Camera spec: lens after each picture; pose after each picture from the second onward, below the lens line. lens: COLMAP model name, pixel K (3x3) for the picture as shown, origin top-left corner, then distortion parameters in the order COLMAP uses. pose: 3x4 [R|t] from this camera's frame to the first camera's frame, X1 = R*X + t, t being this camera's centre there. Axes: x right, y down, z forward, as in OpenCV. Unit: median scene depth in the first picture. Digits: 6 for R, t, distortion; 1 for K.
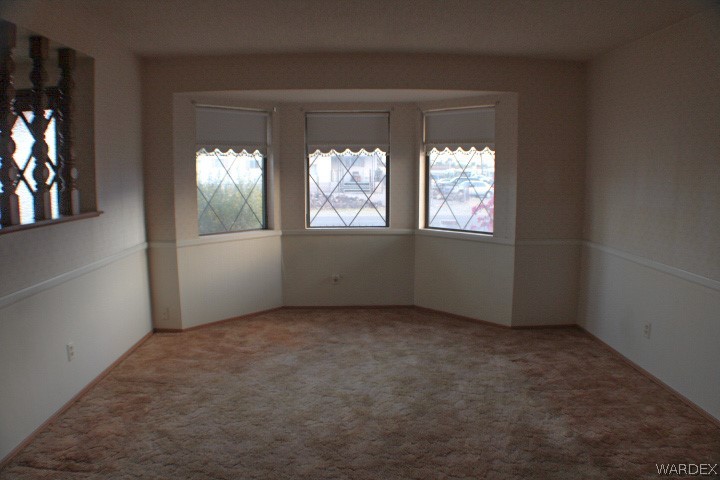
lens RADIAL K [[535.9, 0, 360.8], [0, 535.9, 234.3], [0, 0, 1]] dist [-0.157318, 0.043025]
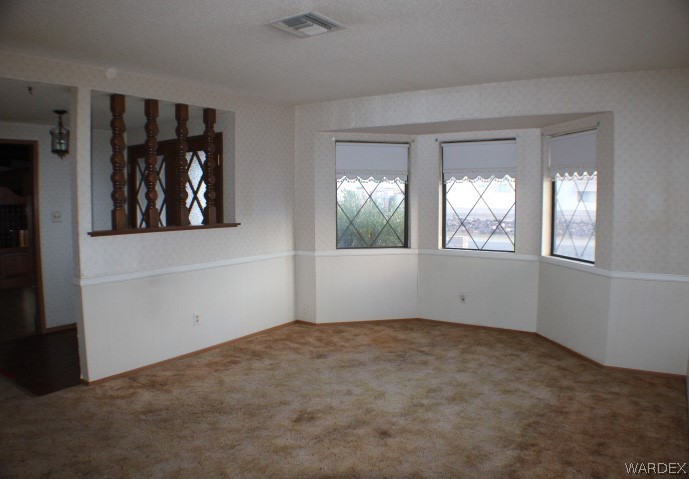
lens RADIAL K [[540.1, 0, 346.2], [0, 540.1, 235.3], [0, 0, 1]] dist [-0.152412, 0.024877]
pose [[0.821111, 0.044200, -0.569055, 0.448230], [-0.069702, 0.997300, -0.023112, -0.000140], [0.566497, 0.058642, 0.821975, -0.007725]]
